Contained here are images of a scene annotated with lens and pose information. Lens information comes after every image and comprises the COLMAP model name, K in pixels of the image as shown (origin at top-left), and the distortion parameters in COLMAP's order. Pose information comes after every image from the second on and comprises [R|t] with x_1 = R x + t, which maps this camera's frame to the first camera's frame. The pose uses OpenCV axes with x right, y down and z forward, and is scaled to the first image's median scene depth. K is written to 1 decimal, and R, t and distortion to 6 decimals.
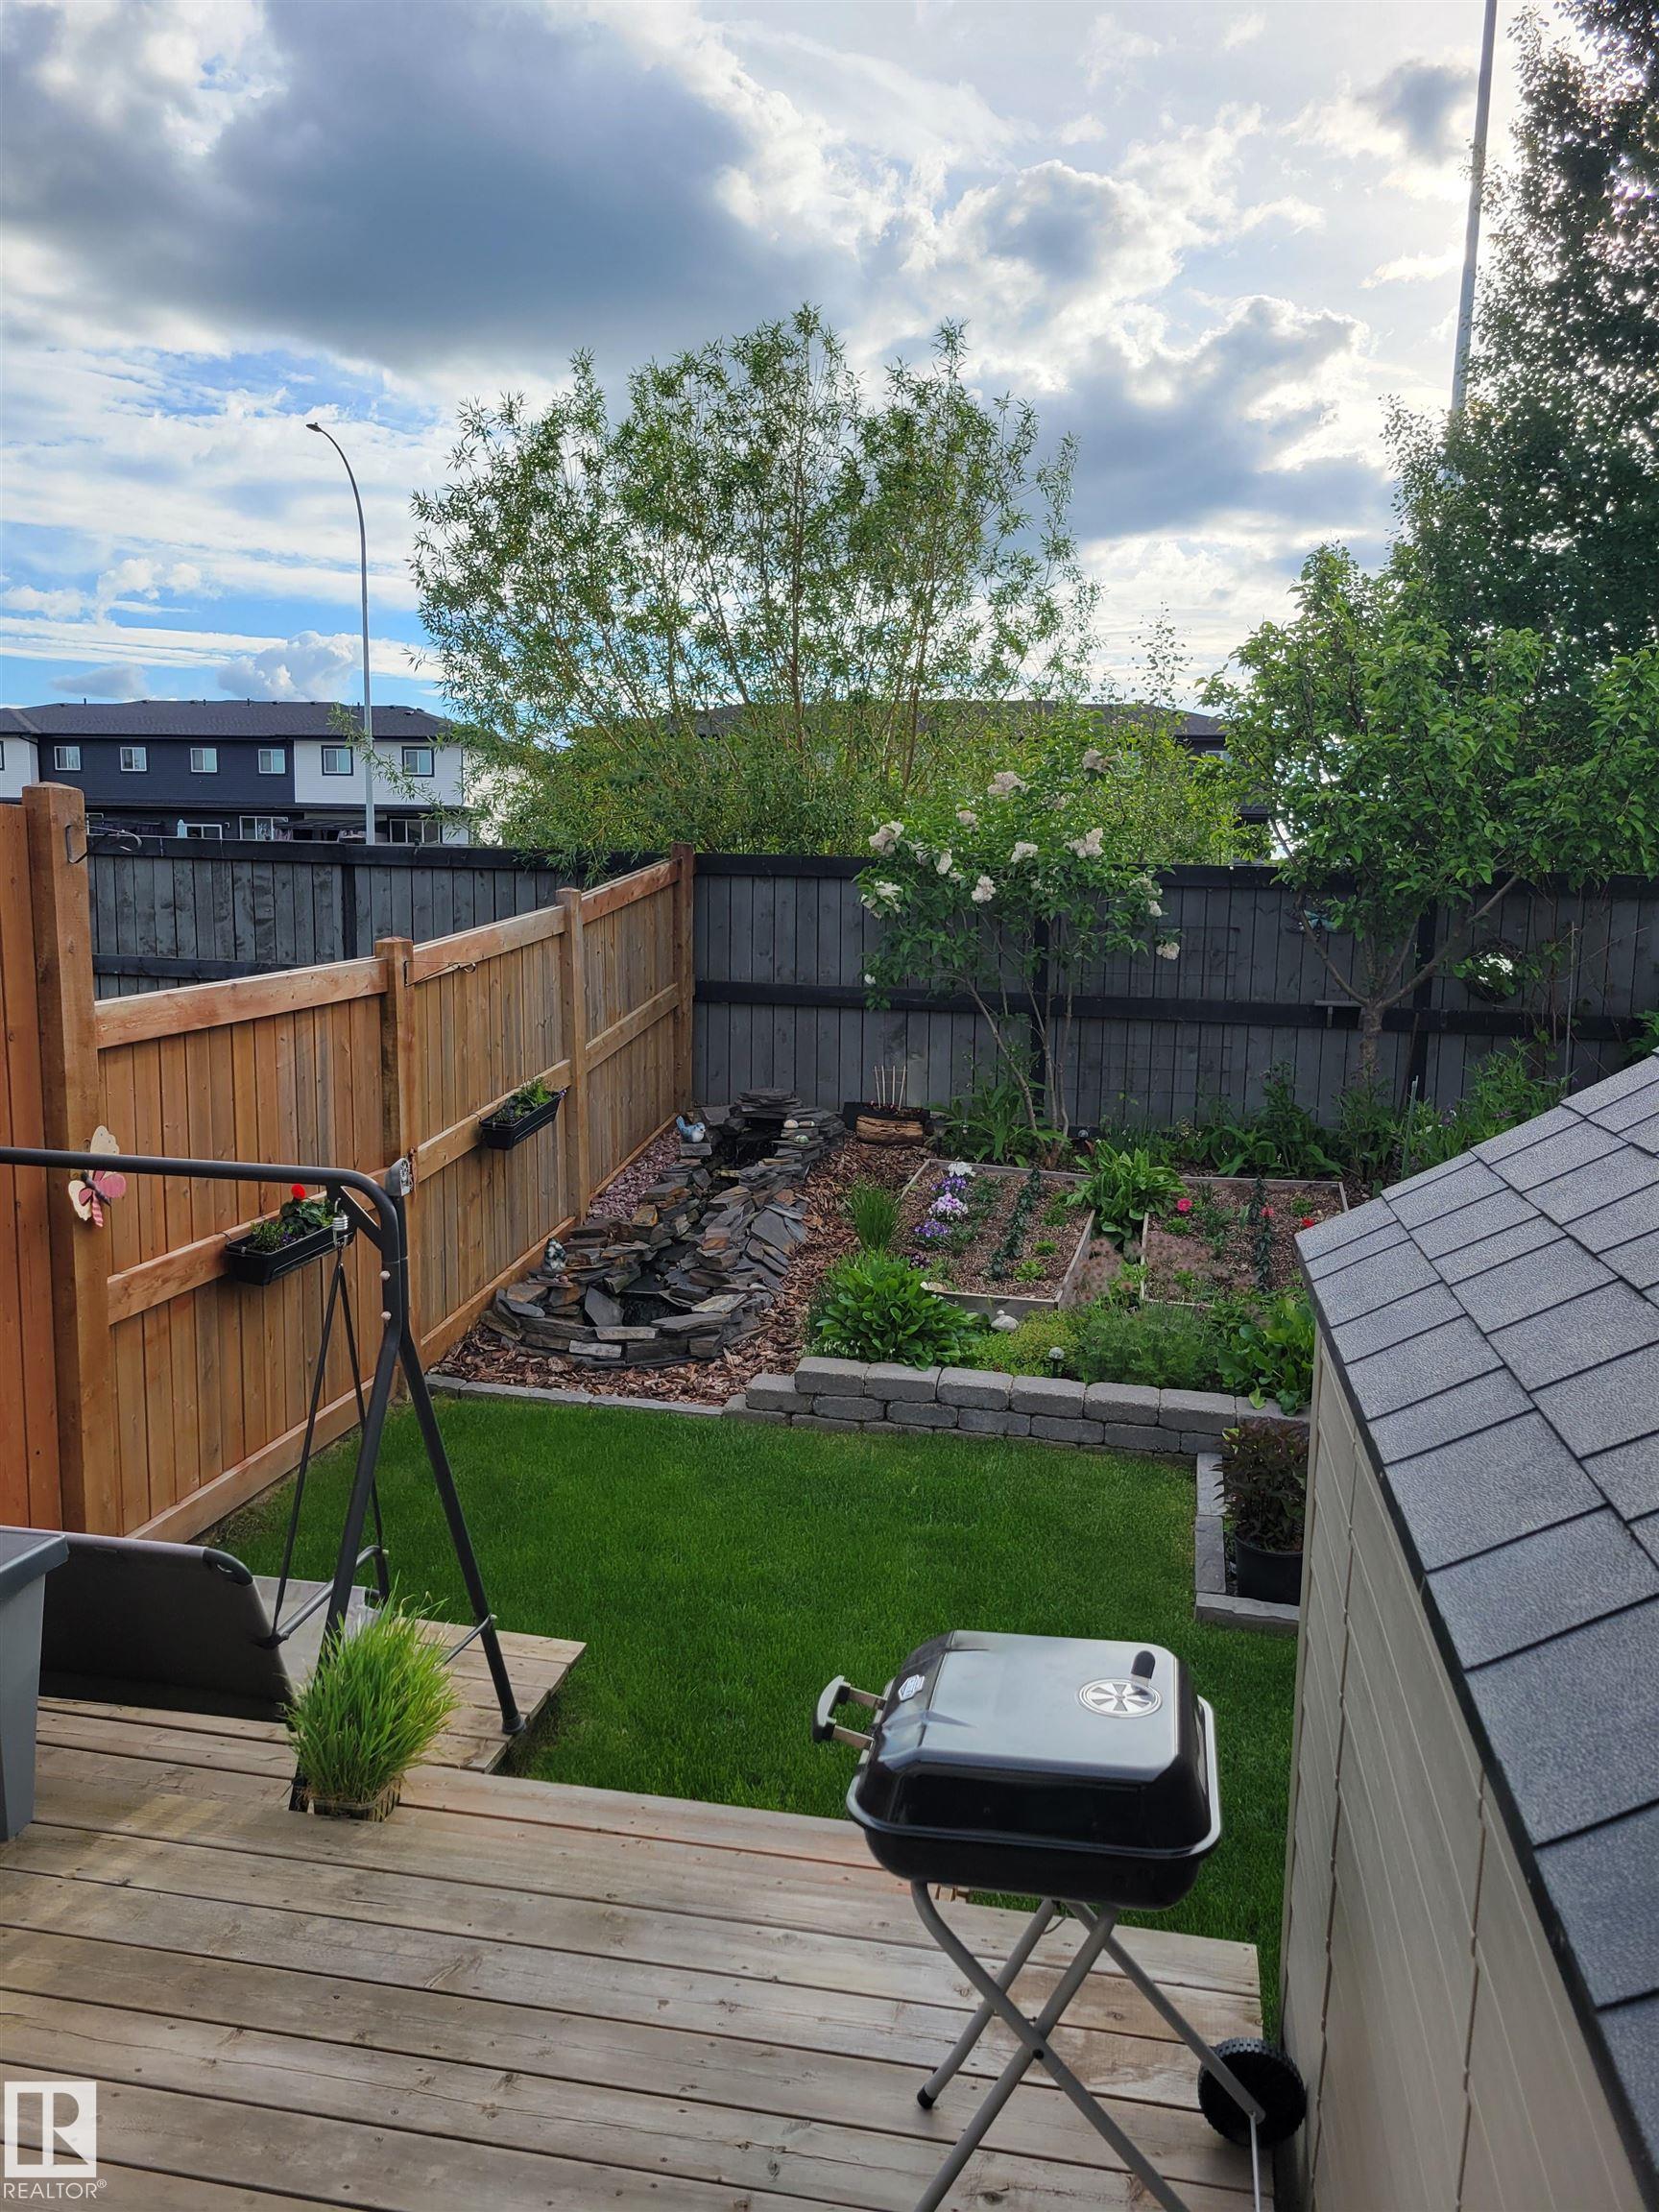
lens RADIAL K [[1632.8, 0, 829.5], [0, 1632.8, 1106.0], [0, 0, 1]] dist [0.029596, -0.007633]
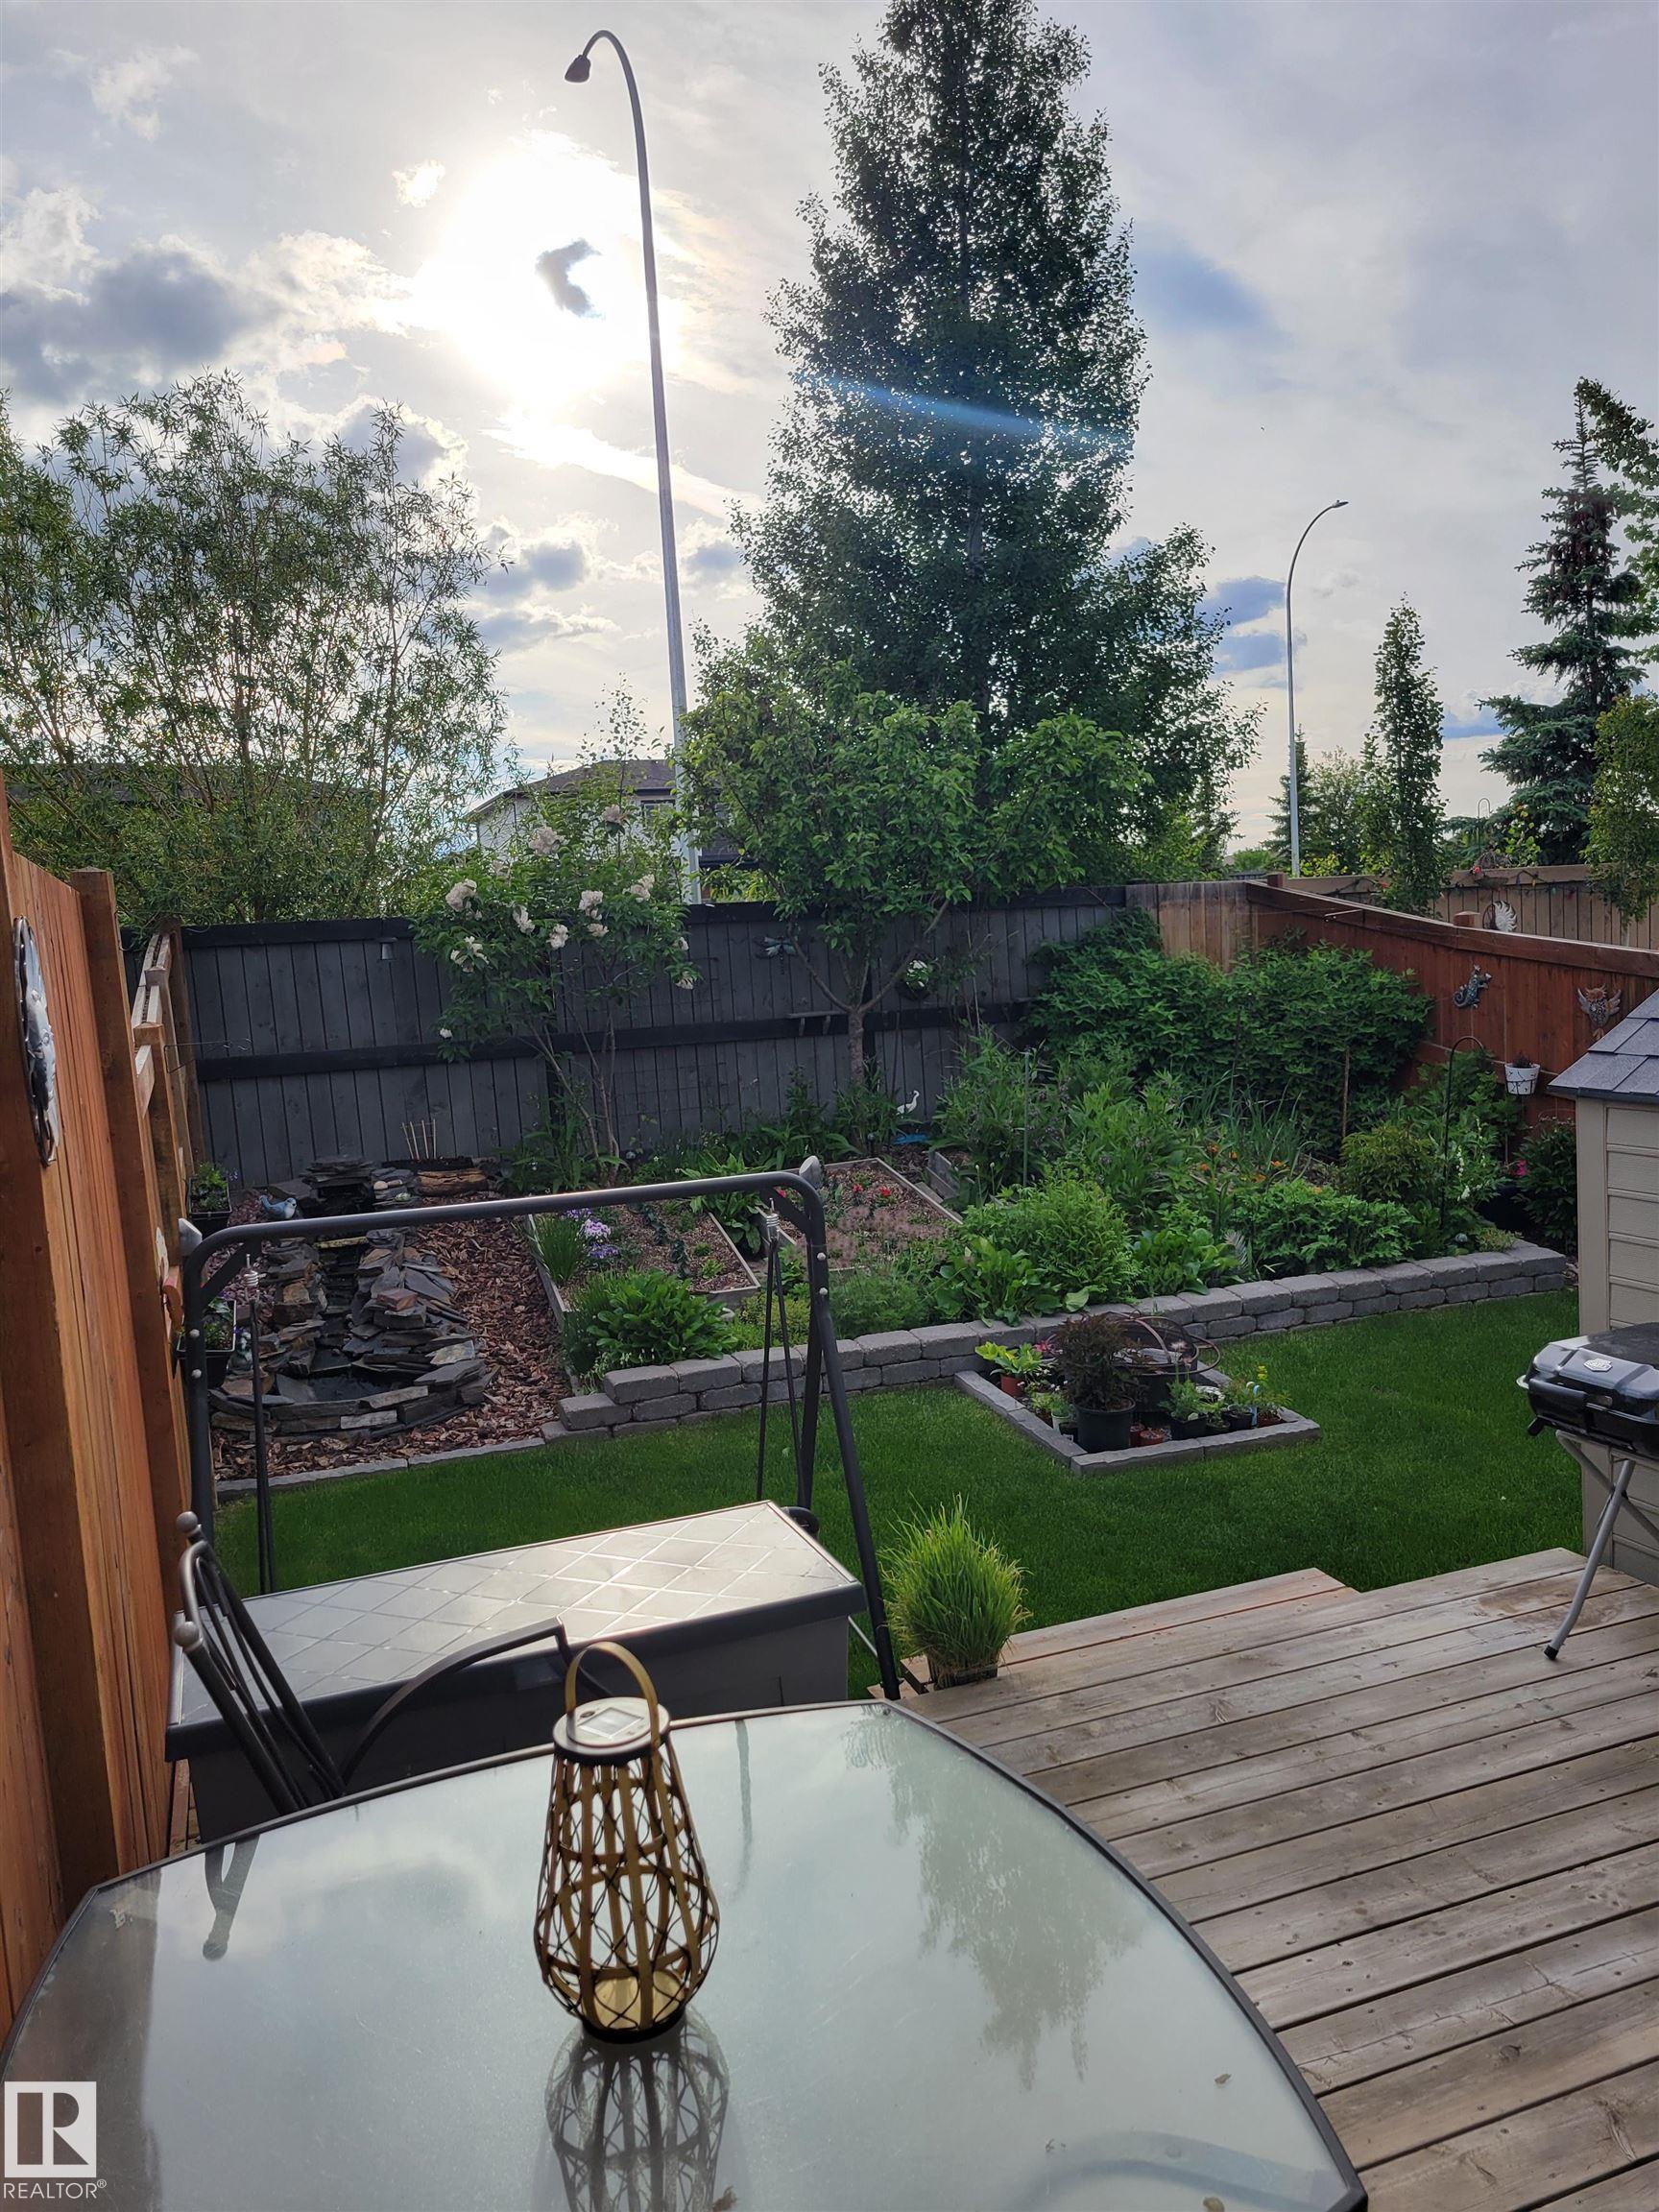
lens RADIAL K [[1632.8, 0, 829.5], [0, 1632.8, 1106.0], [0, 0, 1]] dist [0.029596, -0.007633]
pose [[0.846714, -0.127814, 0.516468, -0.395103], [0.145358, 0.989358, 0.006539, -0.004701], [-0.511808, 0.069536, 0.856281, -0.002522]]
